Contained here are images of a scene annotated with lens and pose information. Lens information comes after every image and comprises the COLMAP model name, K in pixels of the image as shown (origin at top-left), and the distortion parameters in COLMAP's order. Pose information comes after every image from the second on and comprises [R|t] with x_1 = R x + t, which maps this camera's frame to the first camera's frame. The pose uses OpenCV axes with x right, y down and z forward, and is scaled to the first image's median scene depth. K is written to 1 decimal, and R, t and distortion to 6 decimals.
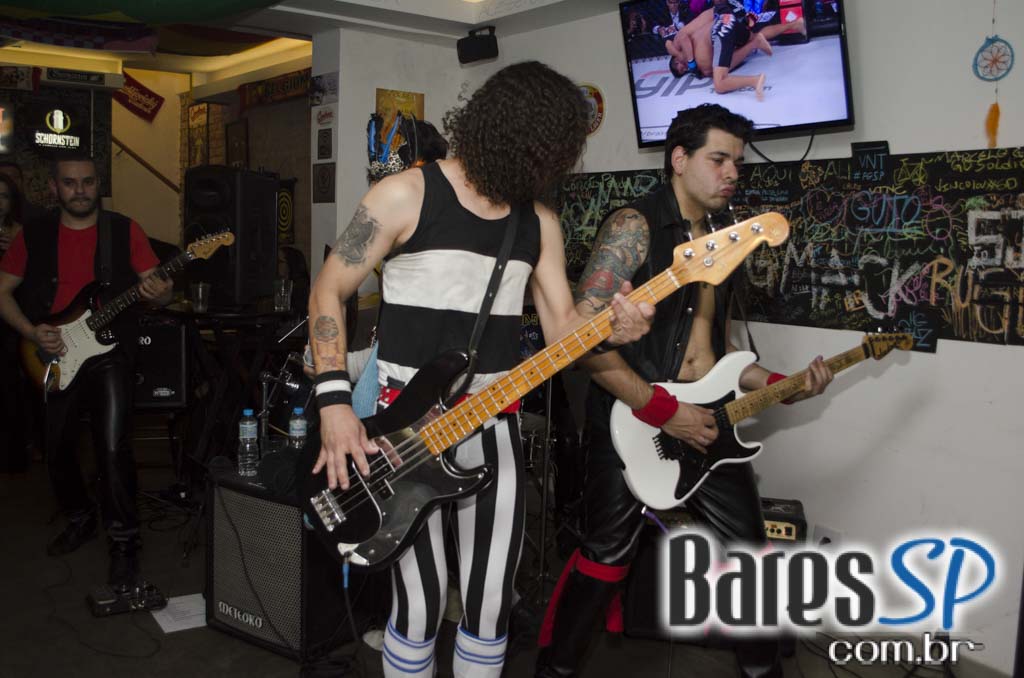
lens RADIAL K [[1010.8, 0, 512.0], [0, 1010.8, 339.0], [0, 0, 1]] dist [-0.067057, 0.019894]
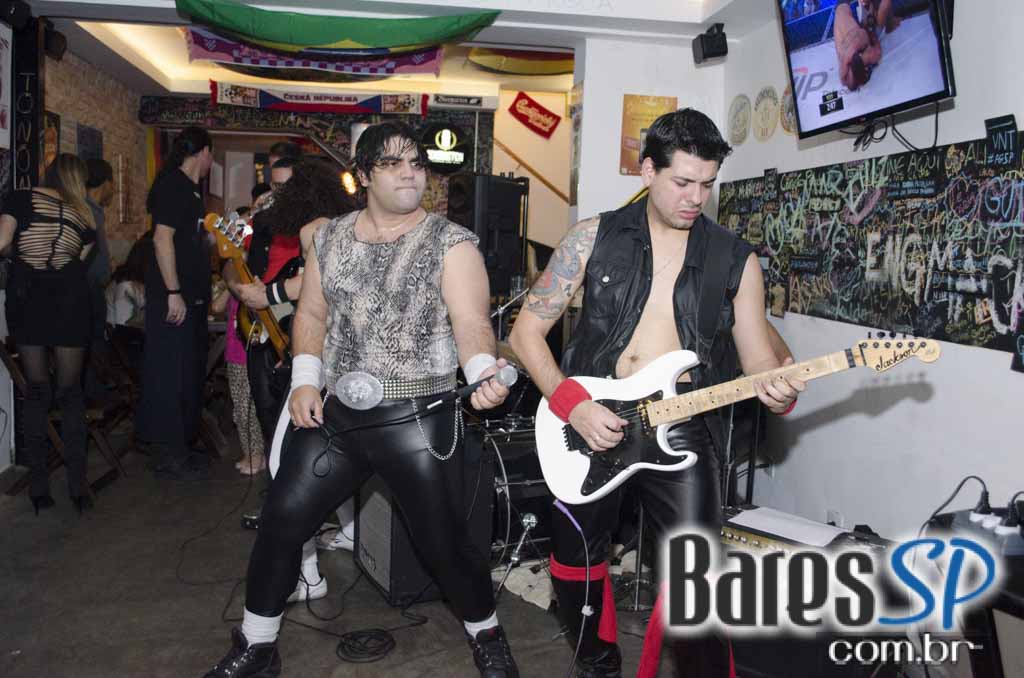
lens RADIAL K [[996.7, 0, 512.0], [0, 996.7, 339.0], [0, 0, 1]] dist [-0.053549, 0.009362]
pose [[0.862453, 0.058706, -0.502721, 0.402583], [-0.067825, 0.997697, 0.000148, 0.010583], [0.501572, 0.033969, 0.864449, 0.104234]]
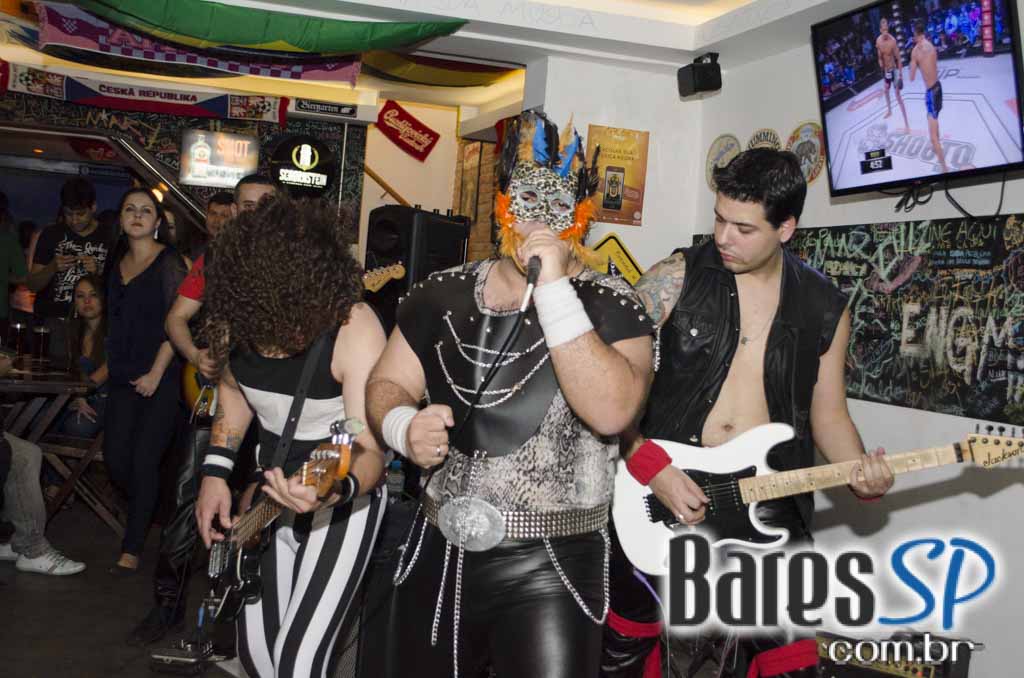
lens RADIAL K [[1362.8, 0, 512.0], [0, 1362.8, 339.0], [0, 0, 1]] dist [-0.017814, 0.006599]
pose [[0.936579, 0.060177, -0.345252, 0.302219], [-0.091546, 0.992952, -0.075270, 0.038127], [0.338289, 0.102103, 0.935487, -0.134994]]
